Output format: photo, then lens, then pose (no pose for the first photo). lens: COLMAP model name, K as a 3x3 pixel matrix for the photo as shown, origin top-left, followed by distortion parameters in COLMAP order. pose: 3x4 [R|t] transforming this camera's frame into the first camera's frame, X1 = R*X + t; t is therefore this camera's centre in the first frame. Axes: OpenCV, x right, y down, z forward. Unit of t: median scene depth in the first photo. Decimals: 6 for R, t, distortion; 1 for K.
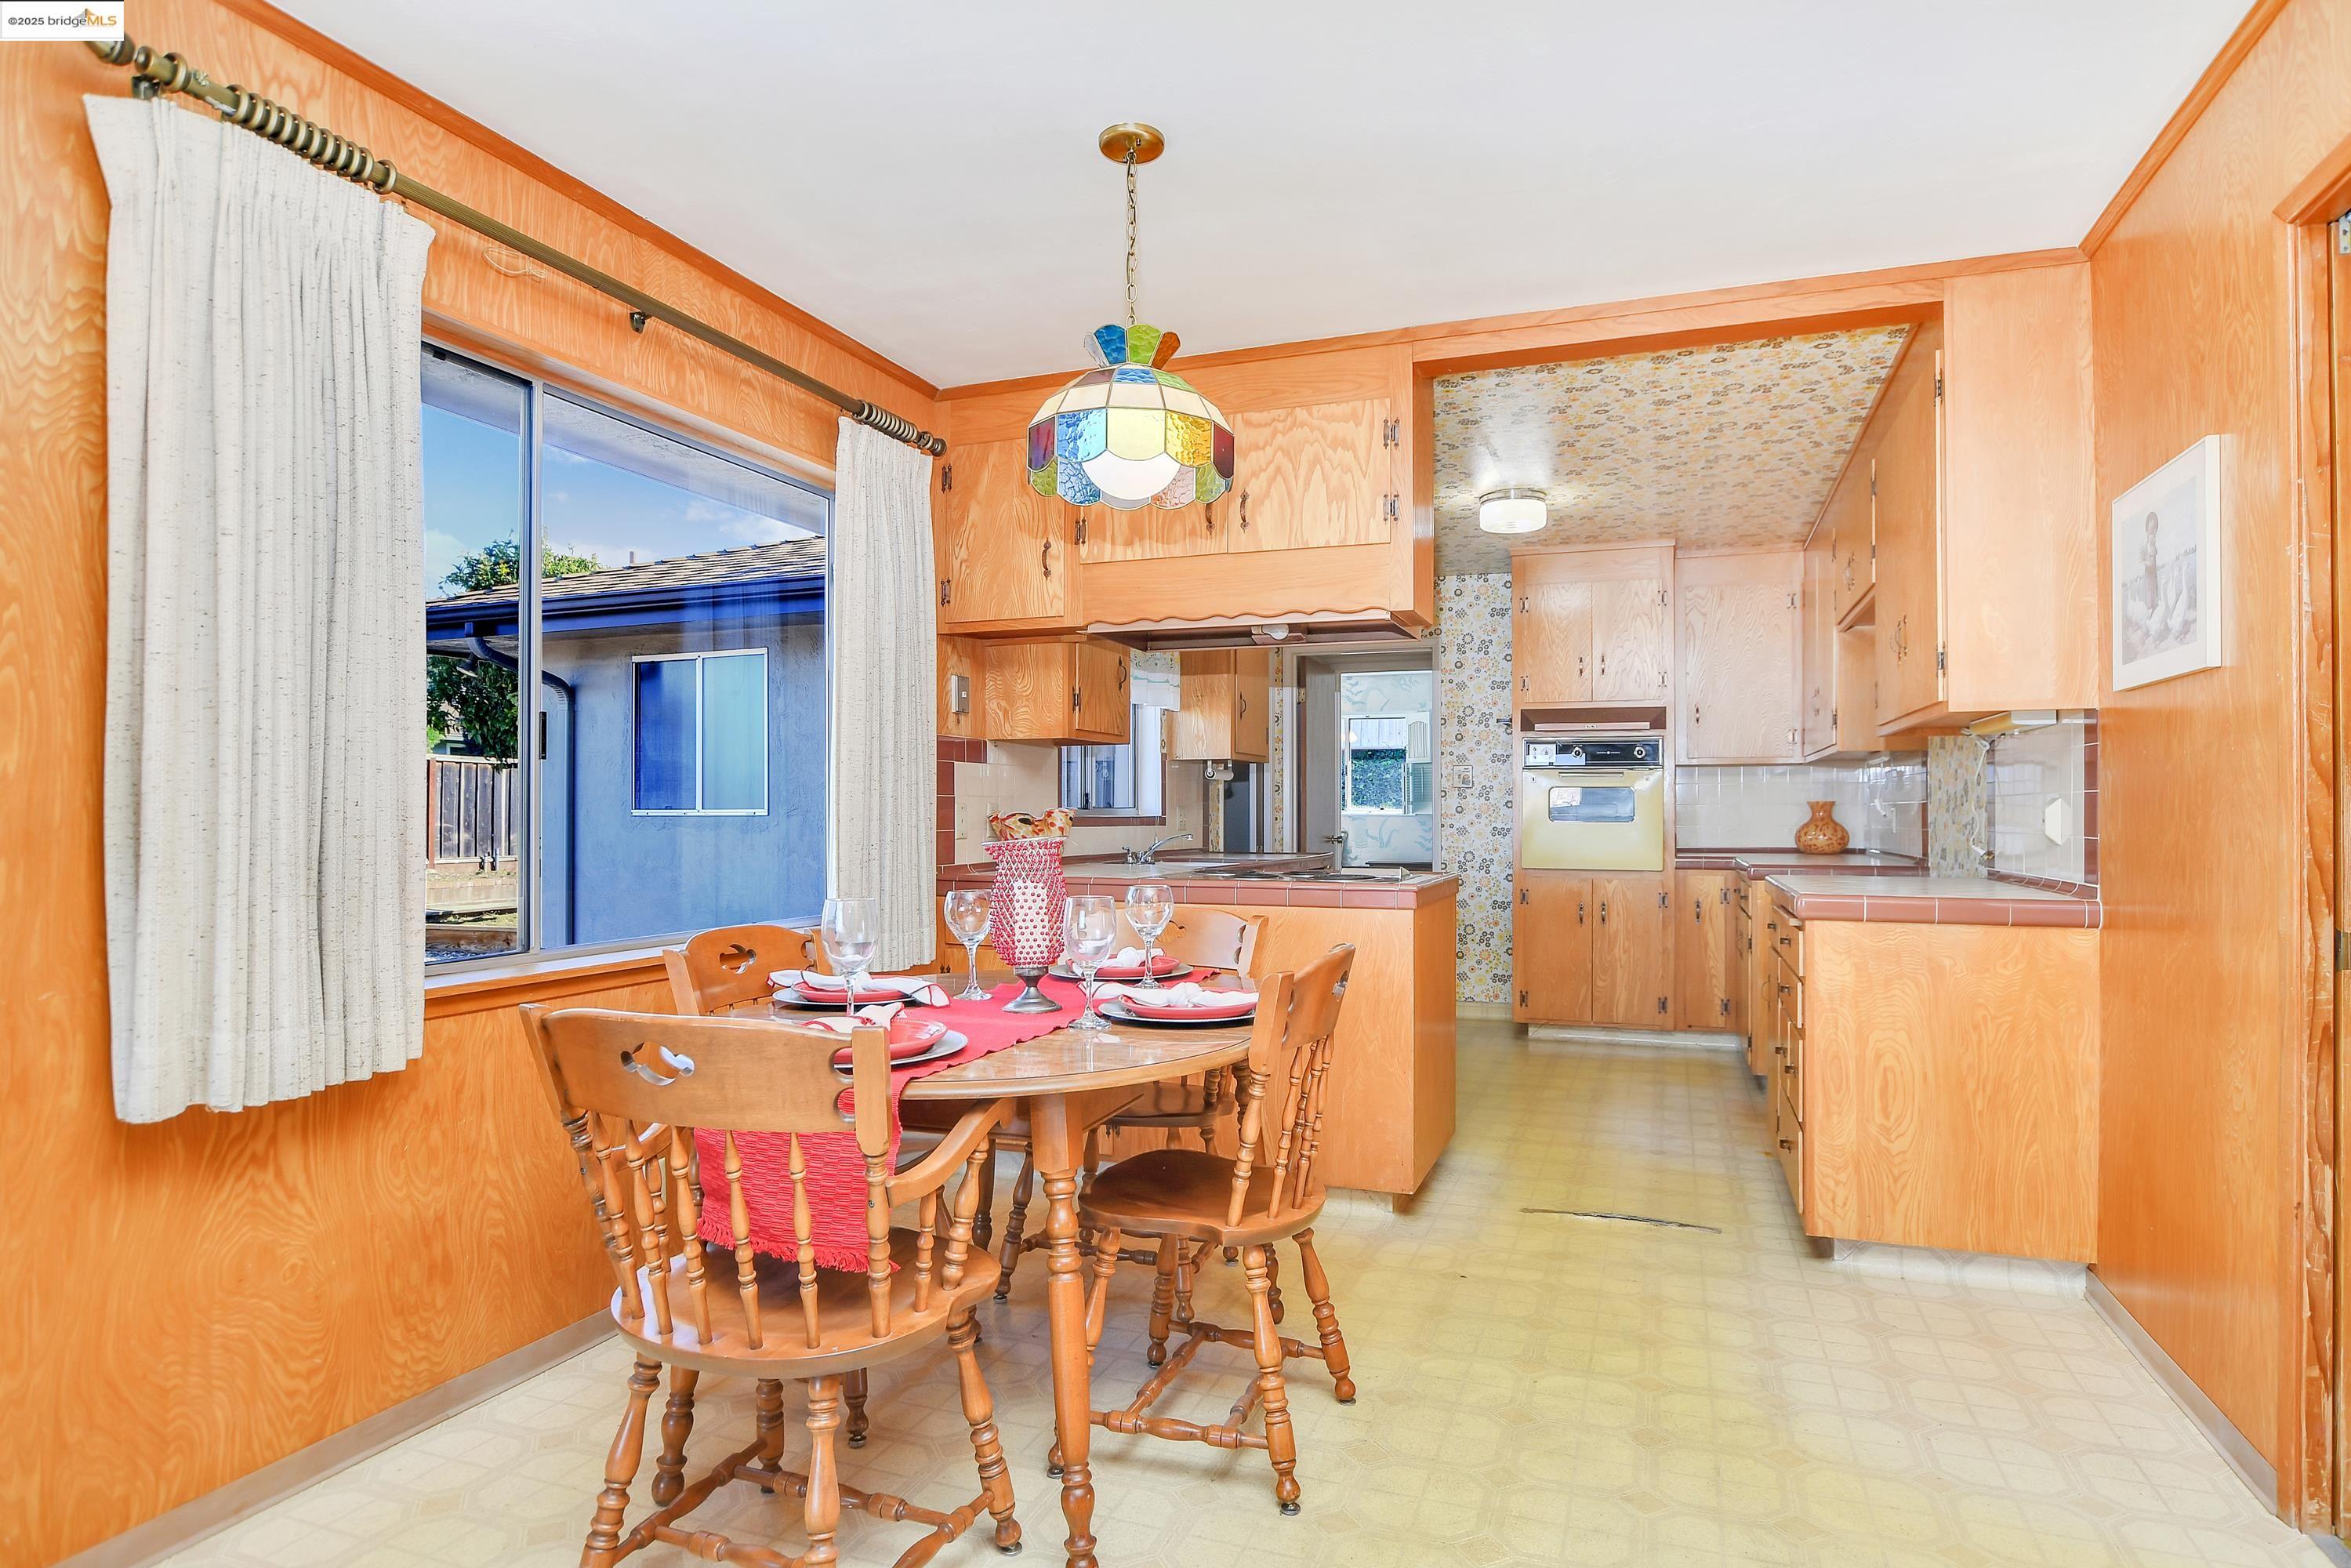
lens RADIAL K [[1271.8, 0, 1193.9], [0, 1271.8, 808.0], [0, 0, 1]] dist [-0.021982, -0.001275]
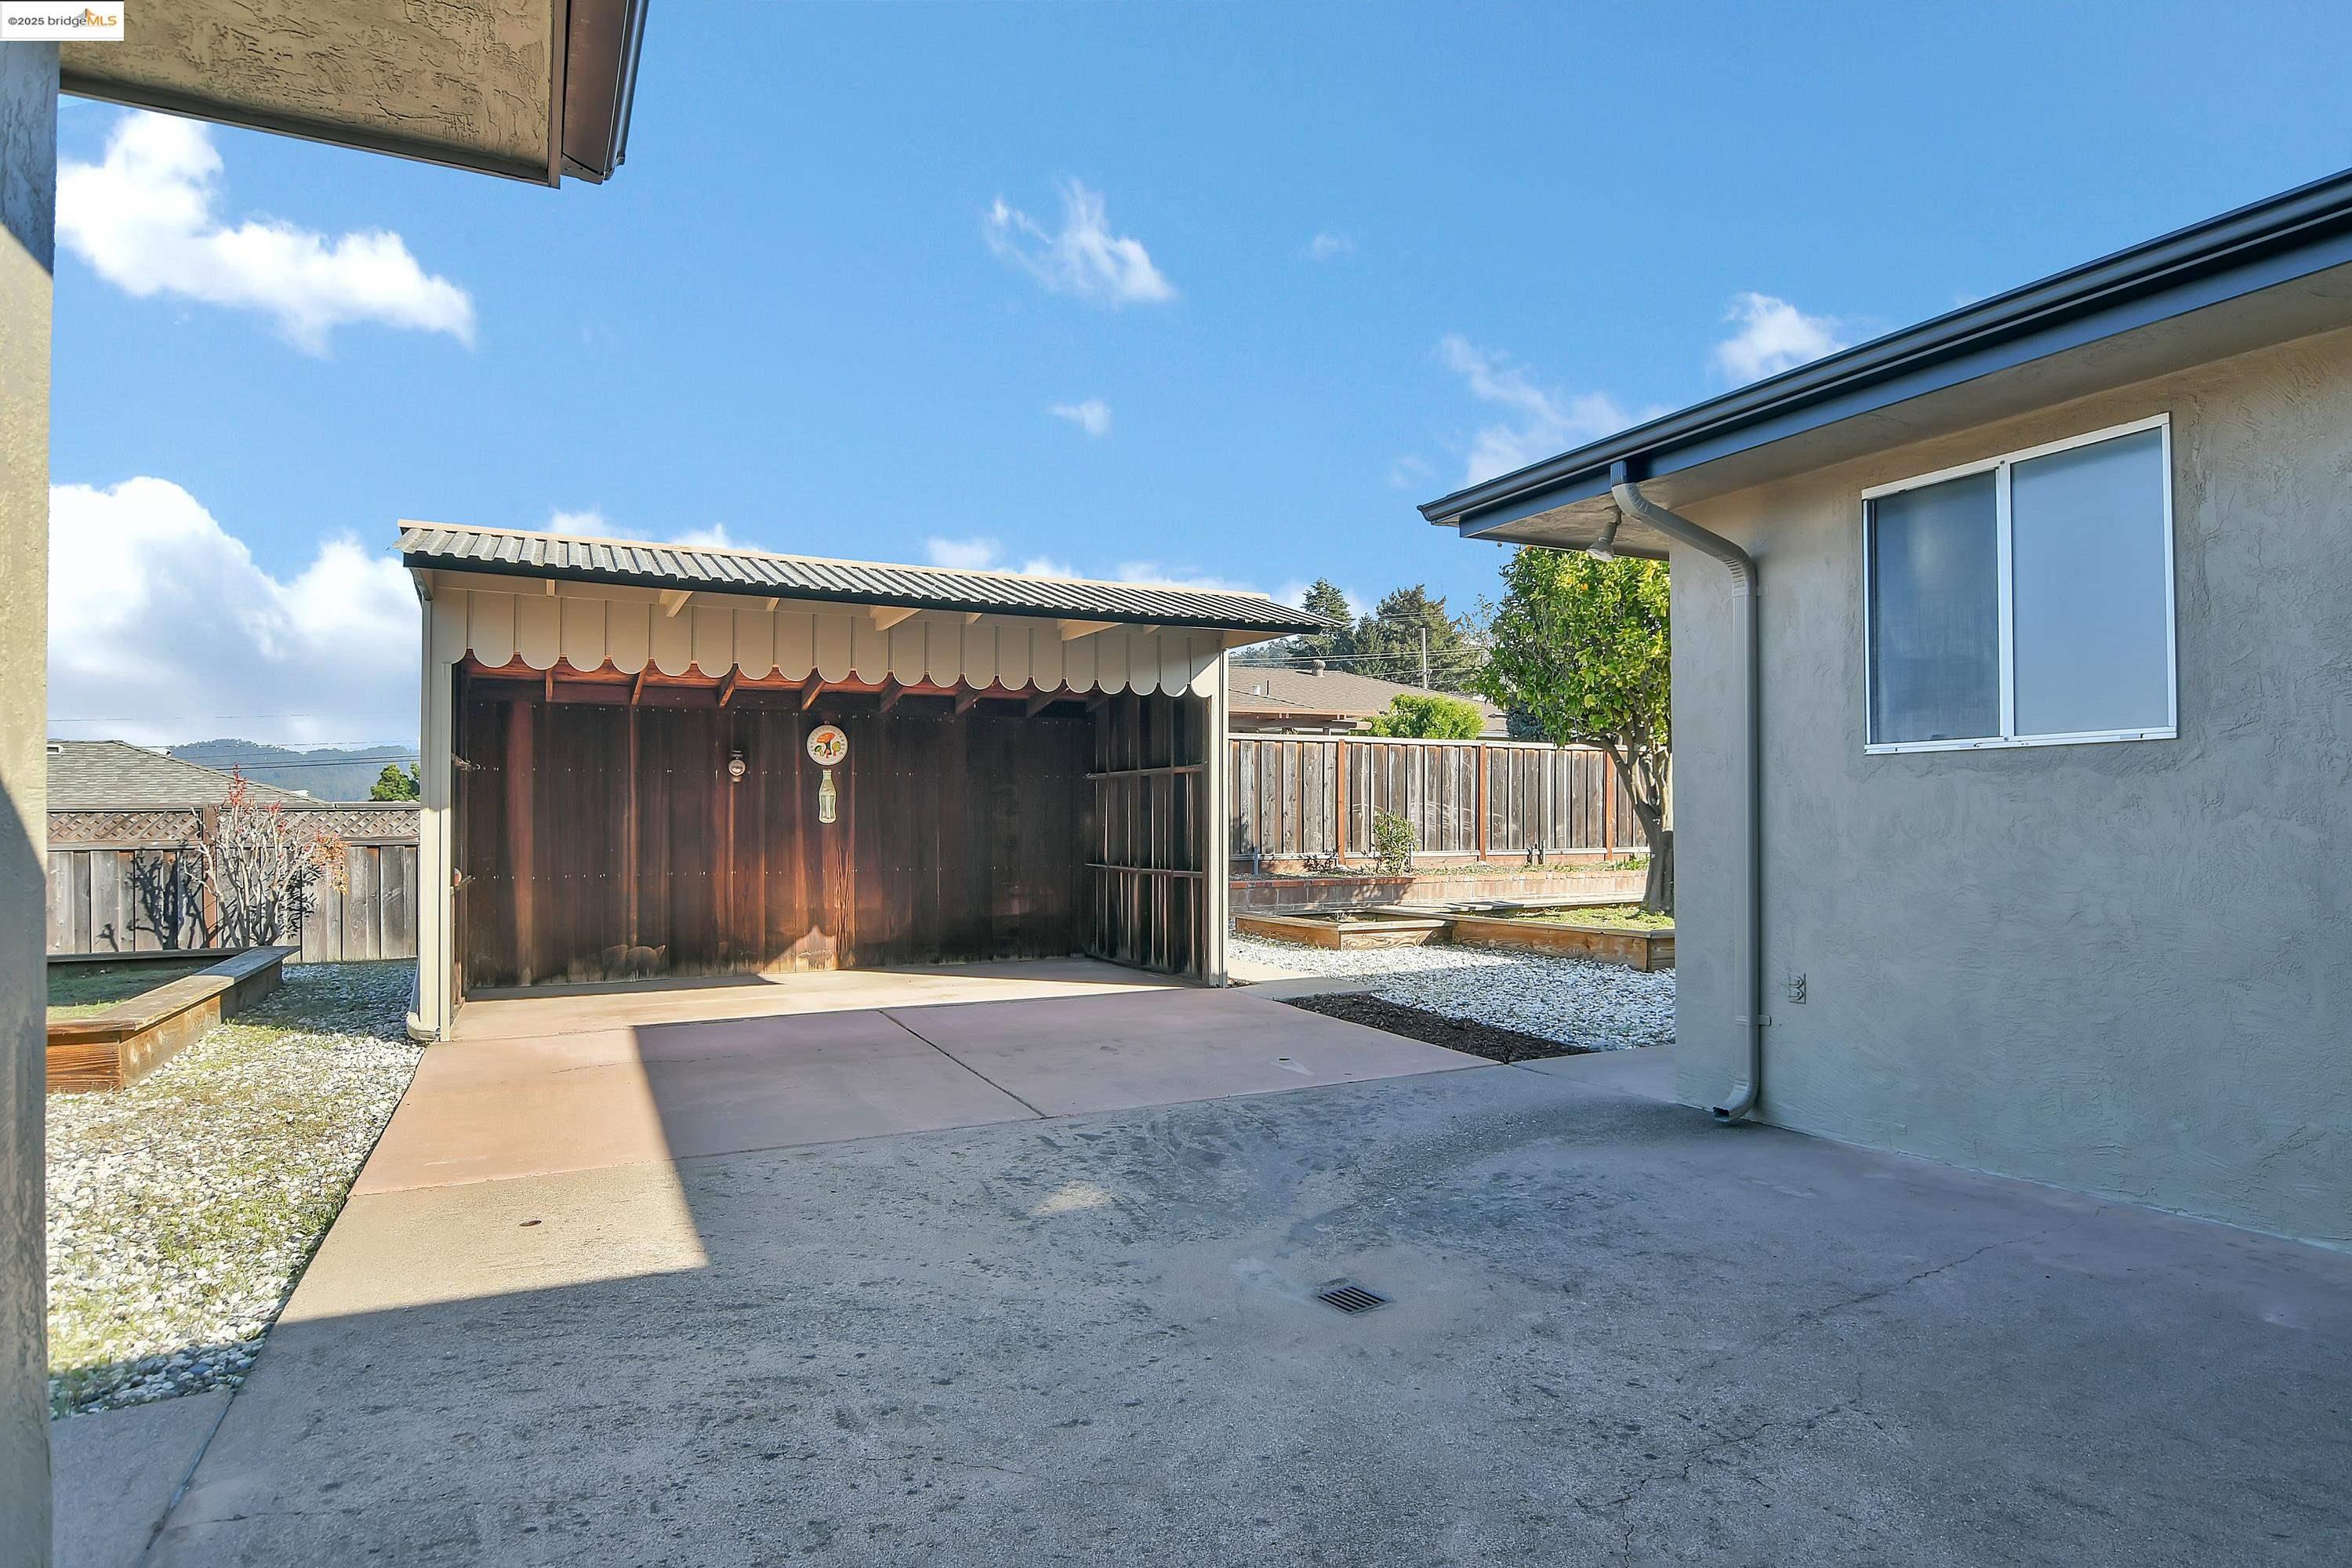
lens RADIAL K [[1289.1, 0, 1205.2], [0, 1289.1, 814.5], [0, 0, 1]] dist [-0.016524, 0.004203]
pose [[0.743560, -0.006844, -0.668634, -0.339924], [0.007506, 0.999970, -0.001888, 0.042104], [0.668627, -0.003615, 0.743589, 0.425768]]
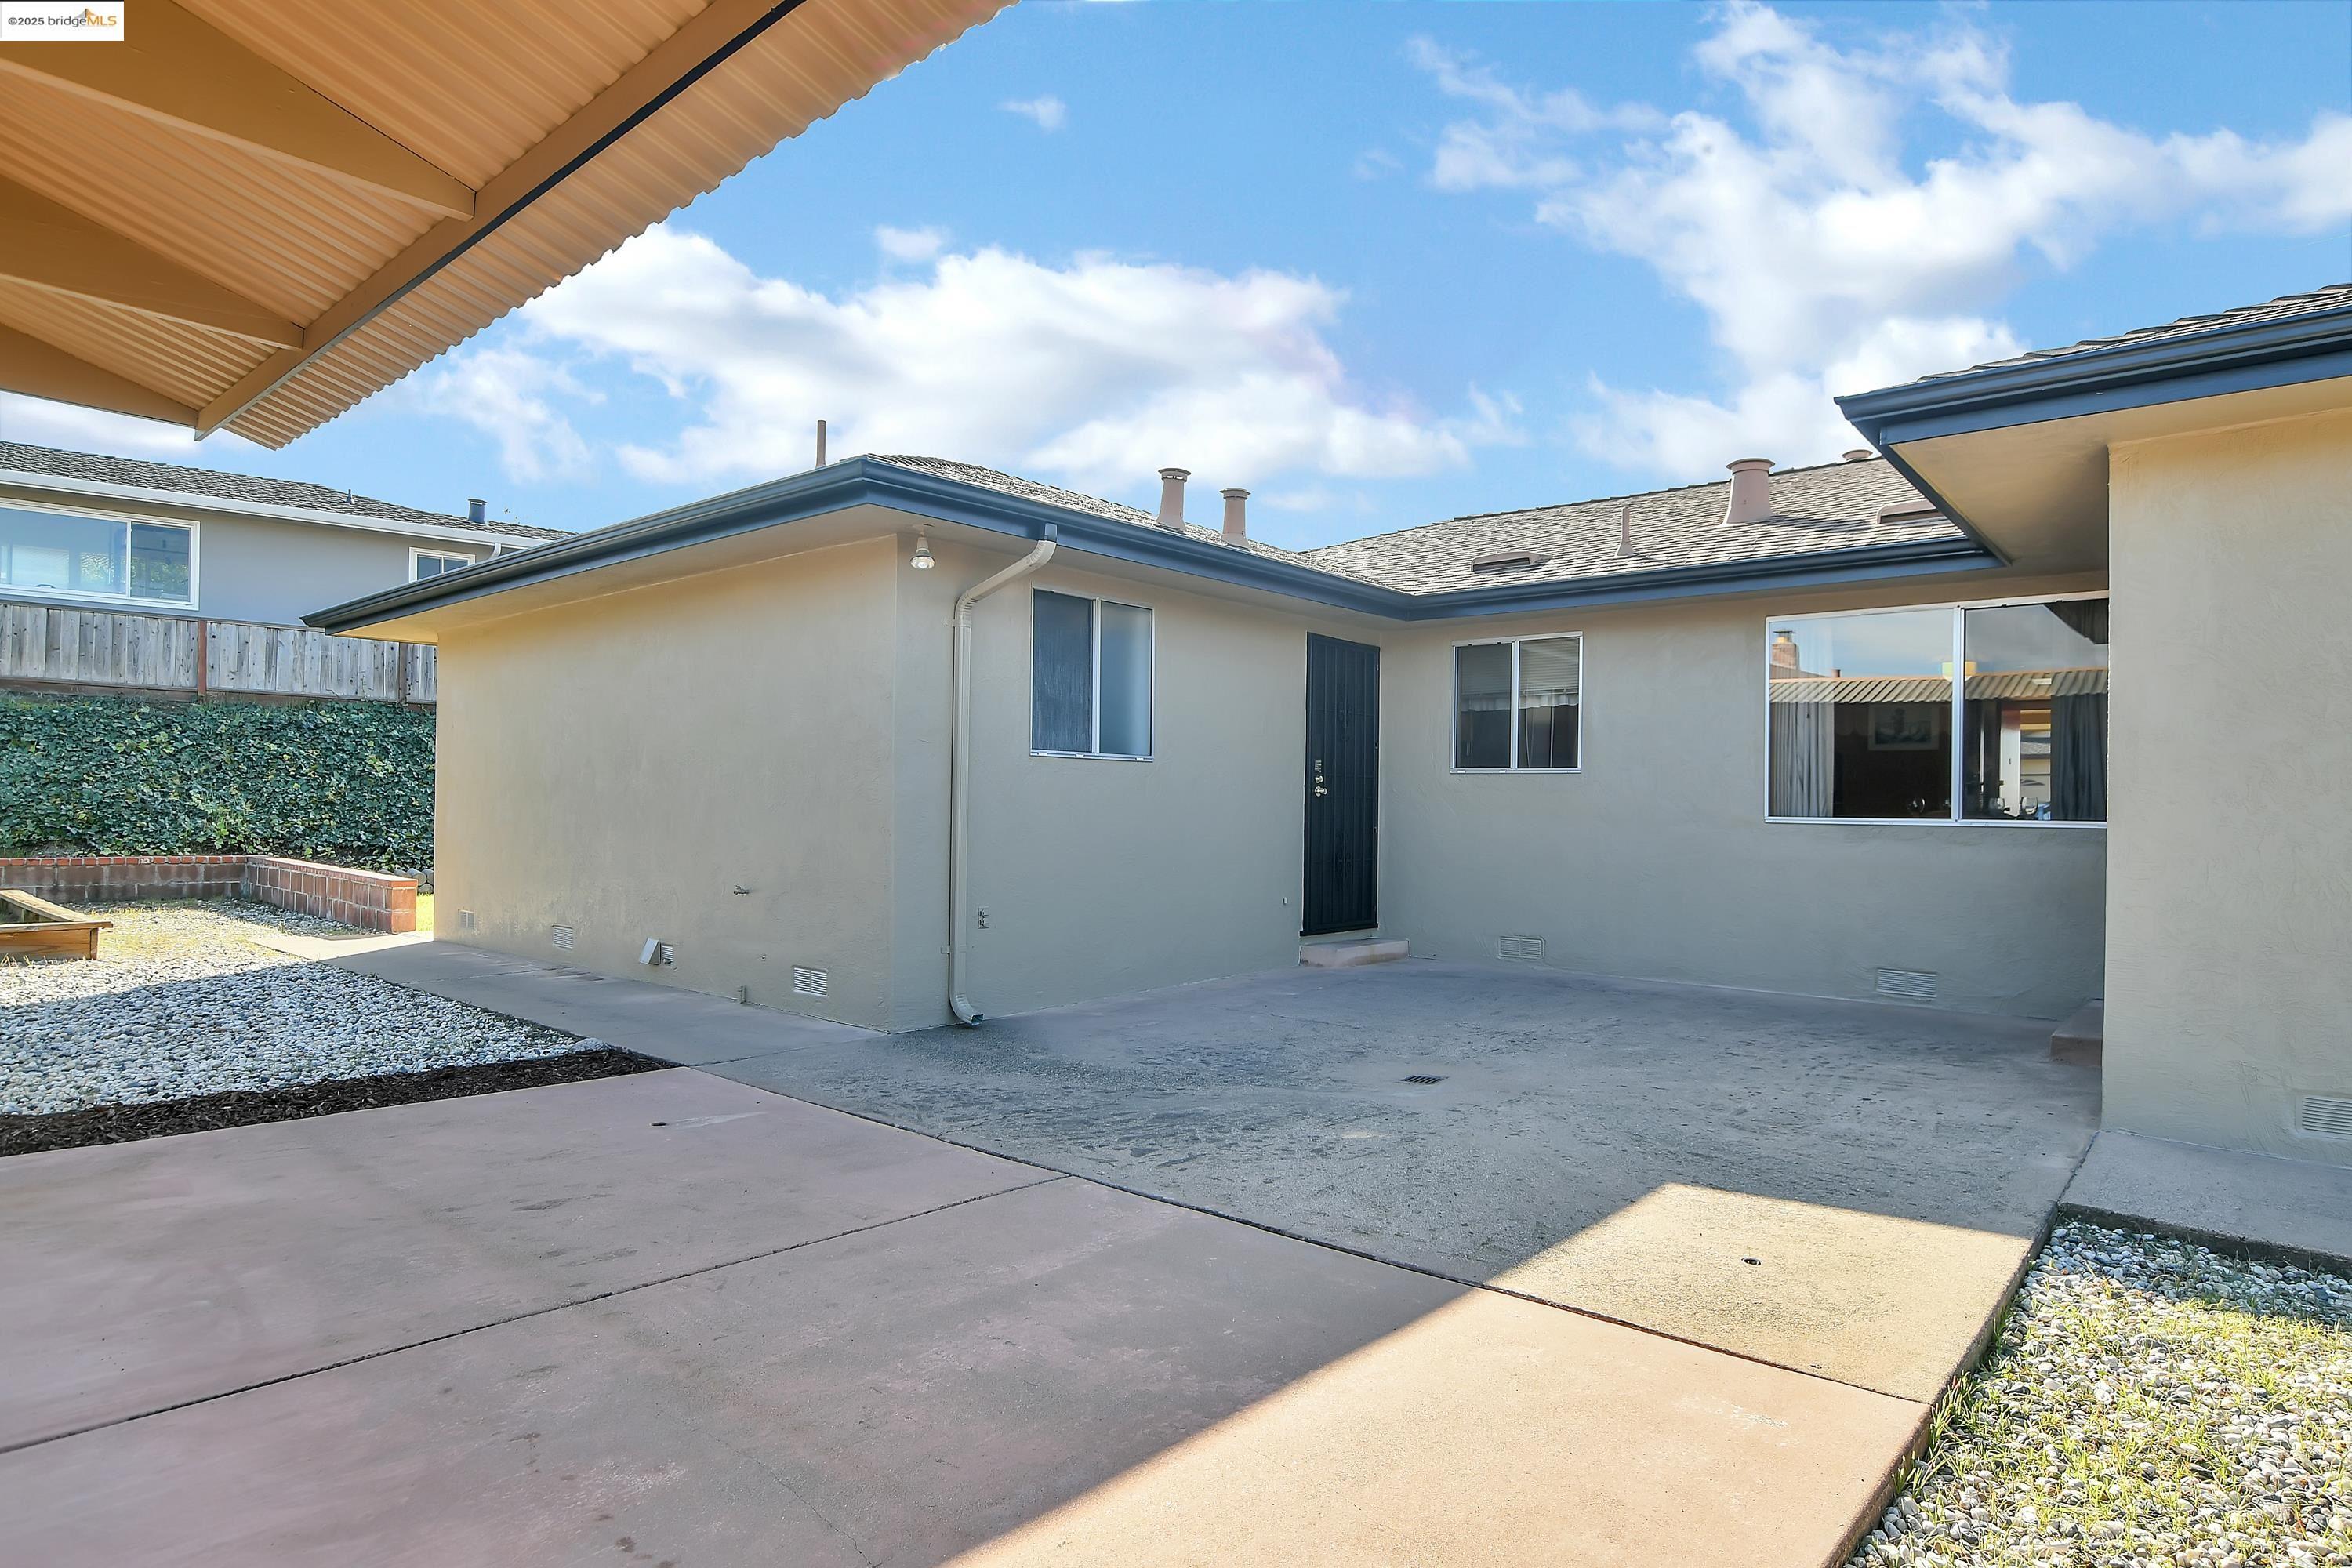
lens RADIAL K [[1289.1, 0, 1173.0], [0, 1289.1, 794.1], [0, 0, 1]] dist [-0.016524, 0.004203]
pose [[0.355272, 0.013332, 0.934668, -1.580571], [-0.016924, 0.999826, -0.007828, 0.047718], [-0.934610, -0.013038, 0.355436, 0.703133]]
